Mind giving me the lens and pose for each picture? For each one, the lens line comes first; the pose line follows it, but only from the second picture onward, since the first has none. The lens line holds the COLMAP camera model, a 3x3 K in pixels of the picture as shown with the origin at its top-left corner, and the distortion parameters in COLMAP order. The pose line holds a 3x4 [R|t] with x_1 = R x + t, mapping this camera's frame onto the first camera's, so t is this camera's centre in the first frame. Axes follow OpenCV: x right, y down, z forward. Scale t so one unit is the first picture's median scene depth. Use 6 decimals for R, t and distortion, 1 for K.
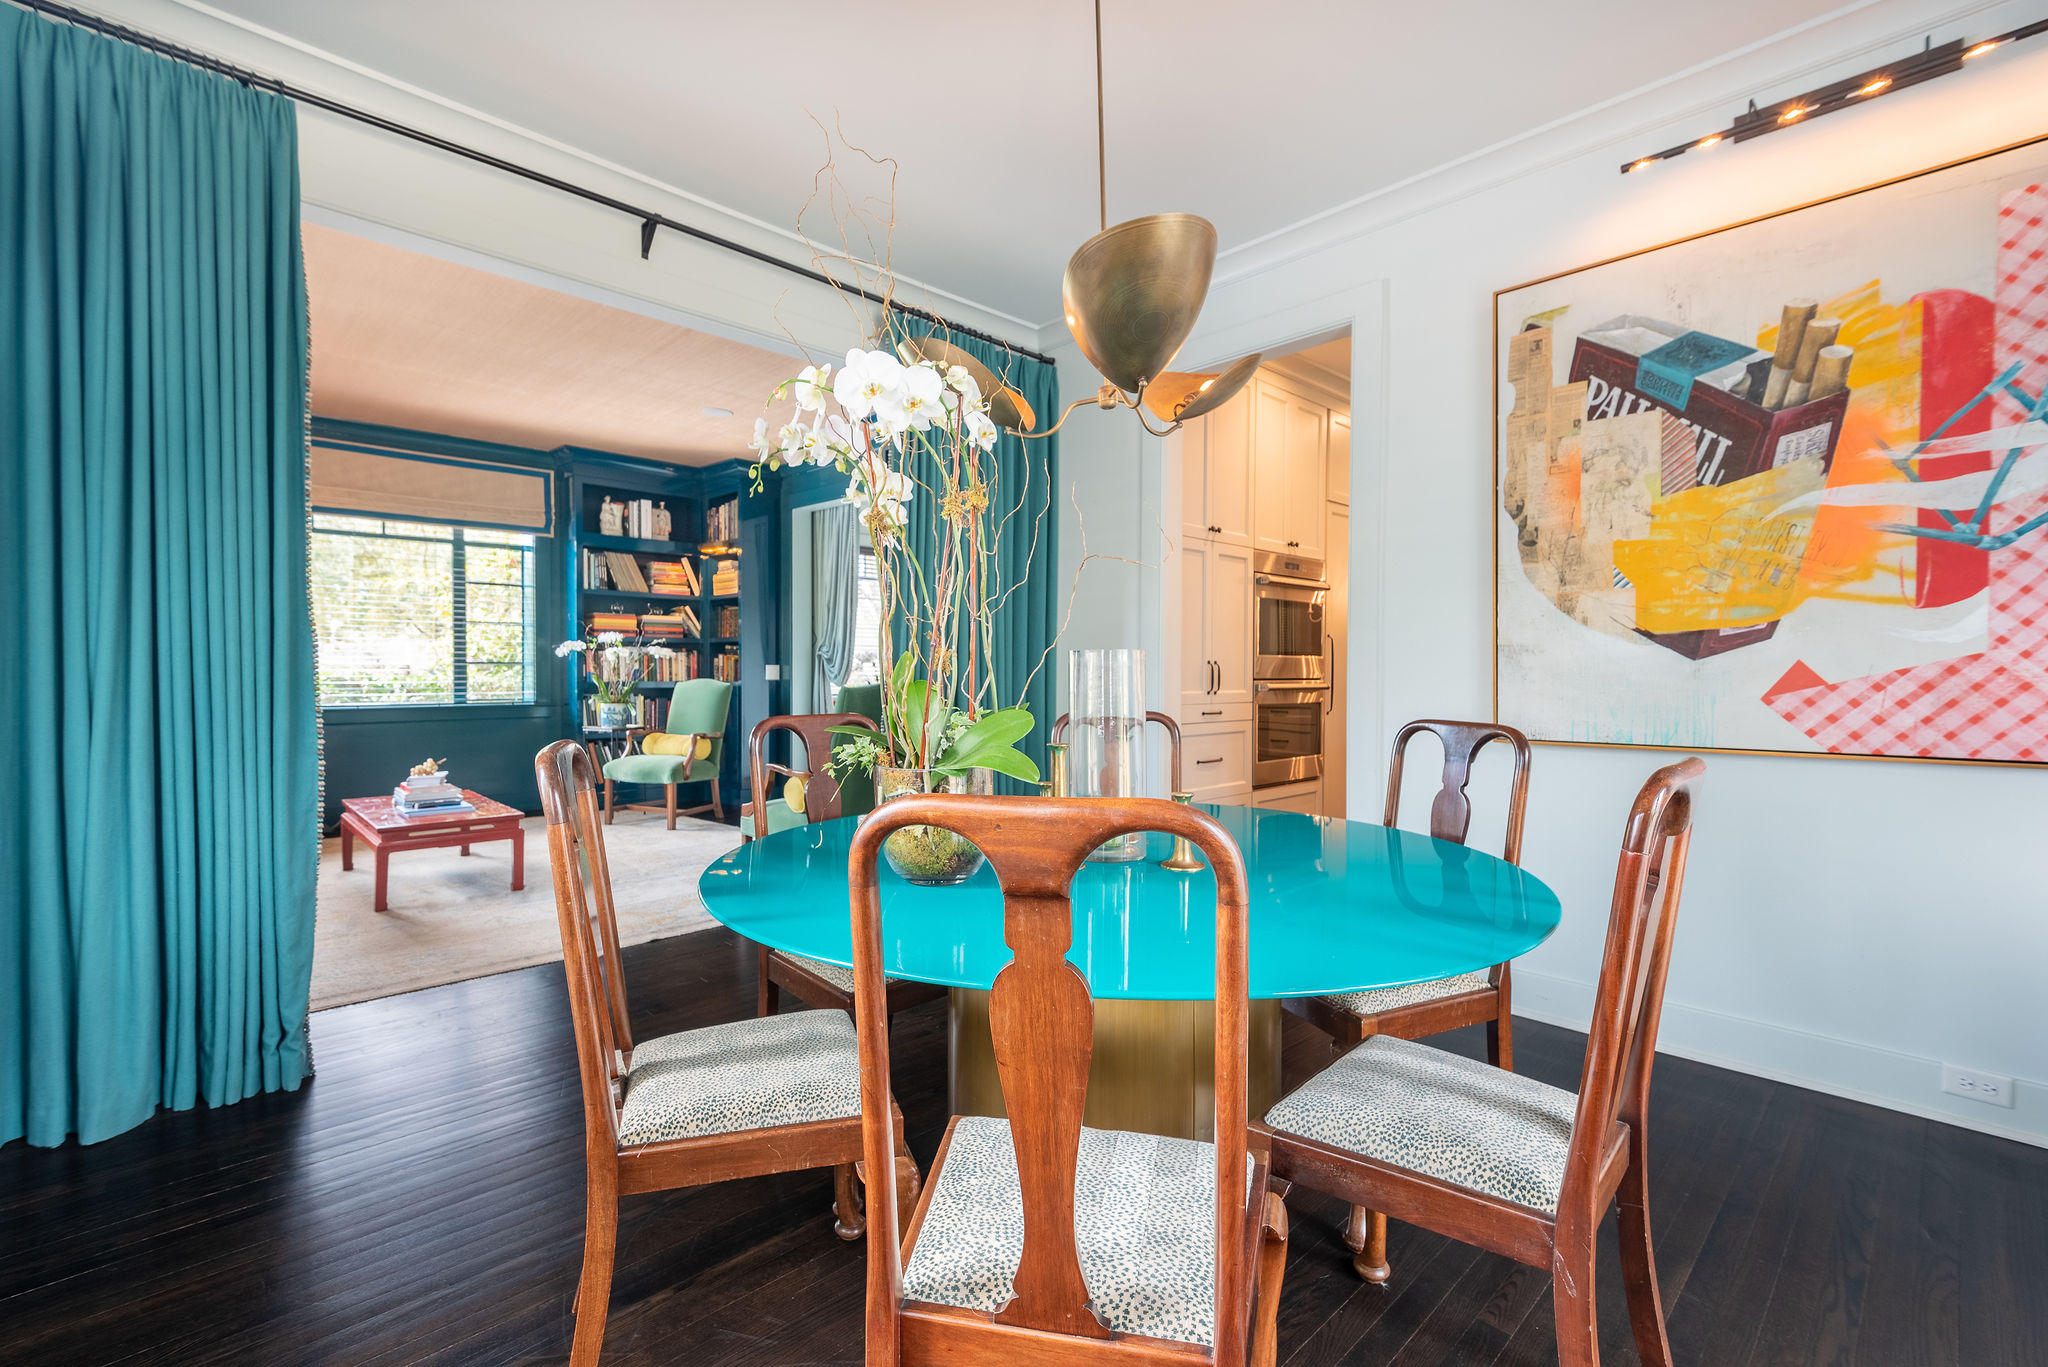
lens RADIAL K [[930.1, 0, 1031.6], [0, 930.1, 675.0], [0, 0, 1]] dist [-0.002542, -0.000385]
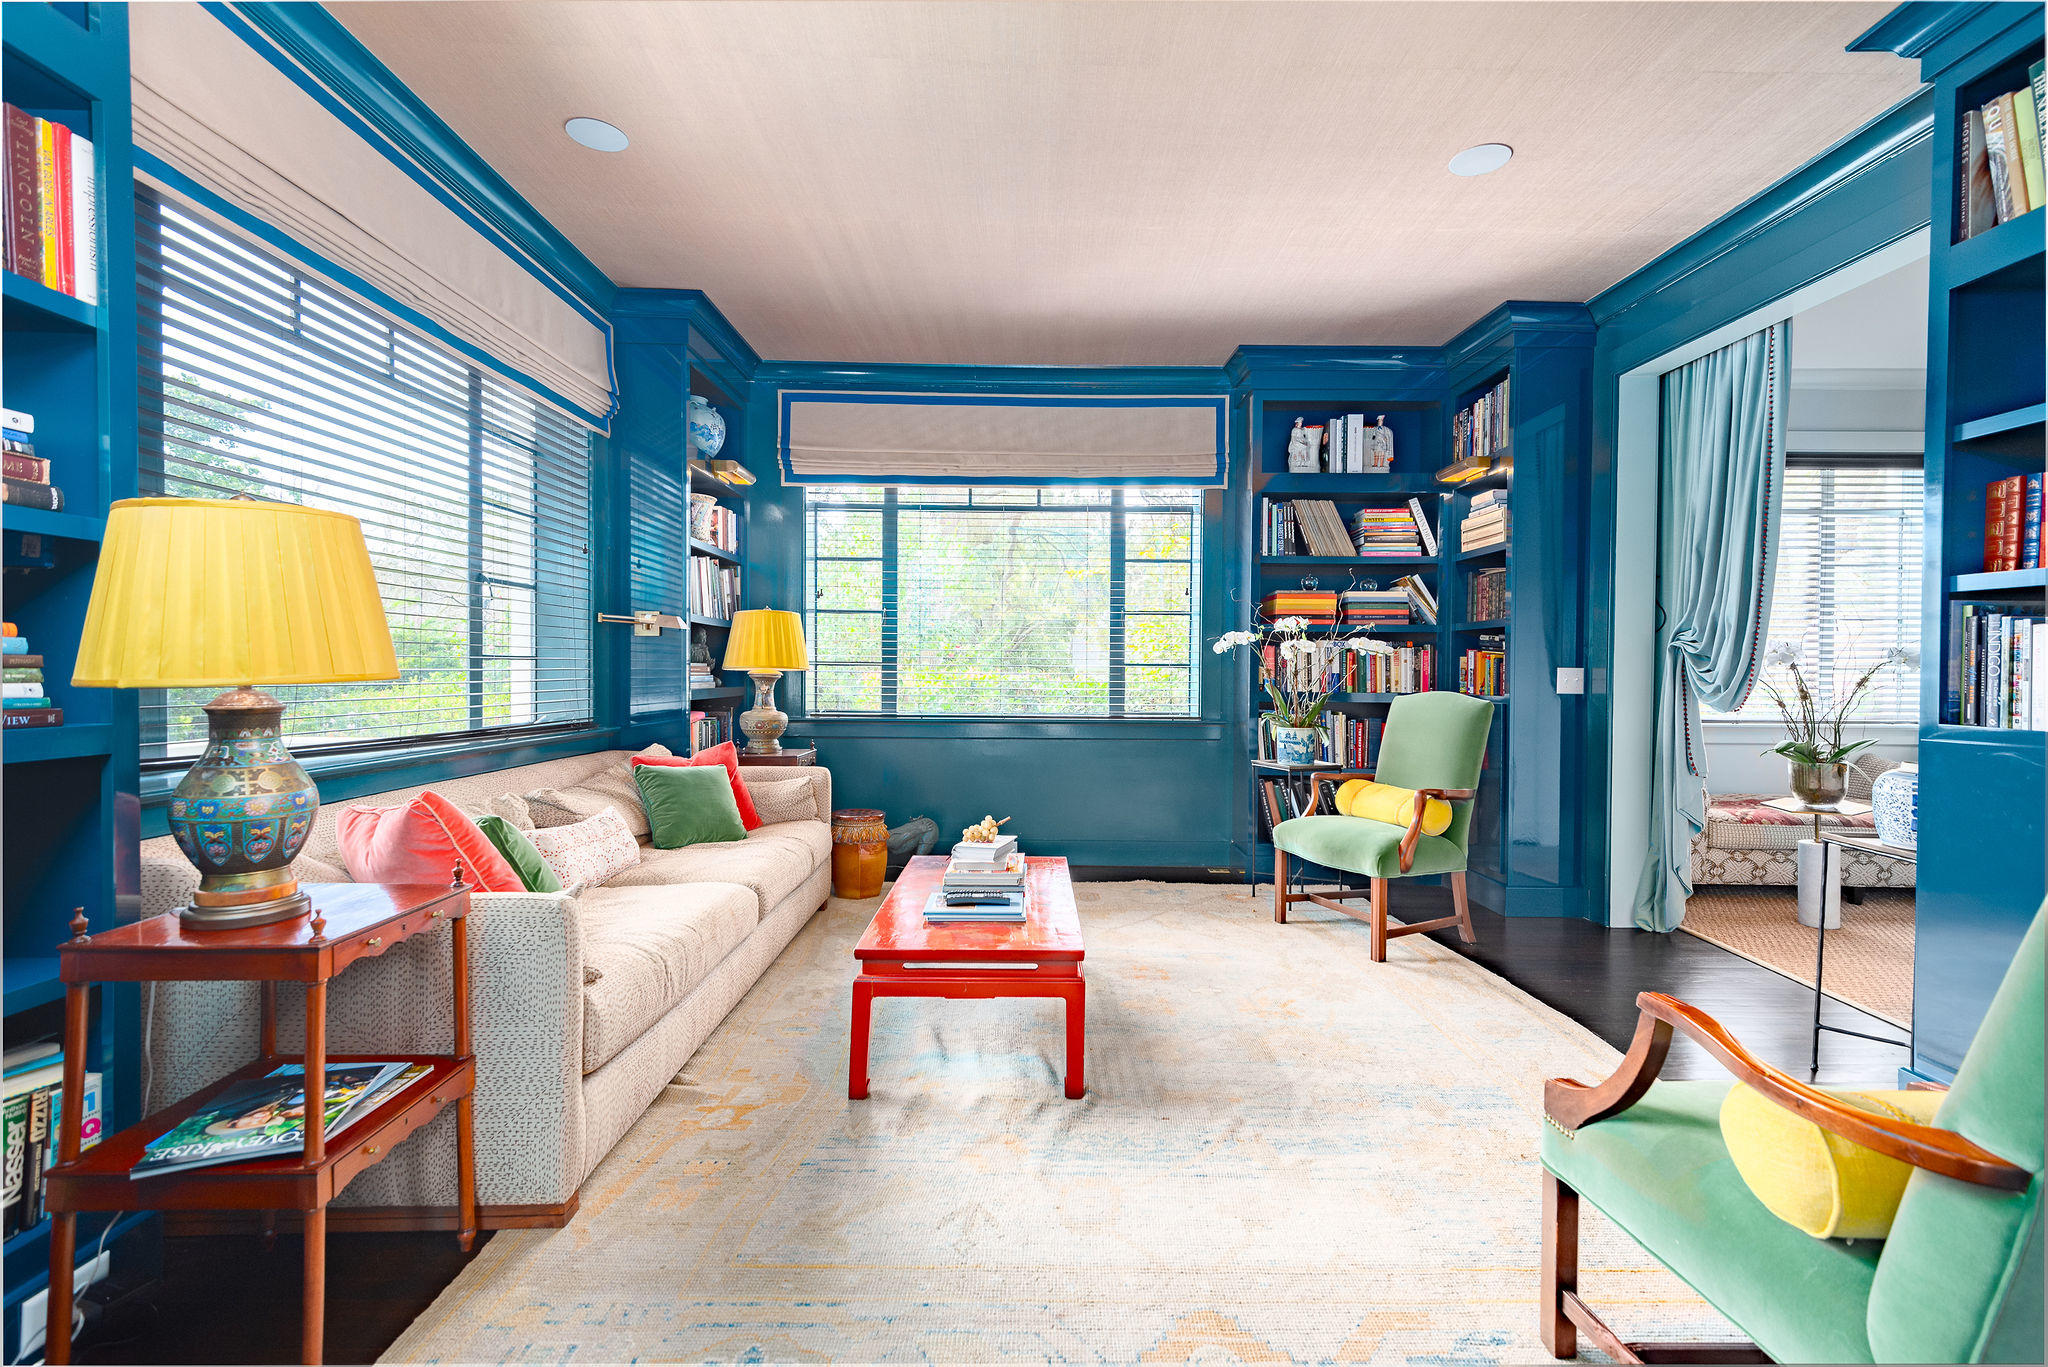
lens RADIAL K [[953.3, 0, 1016.6], [0, 953.3, 697.2], [0, 0, 1]] dist [0.008923, -0.000682]
pose [[0.724889, 0.022707, -0.688491, -0.124800], [-0.008313, 0.999672, 0.024218, -0.004314], [0.688815, -0.011832, 0.724840, 0.358559]]
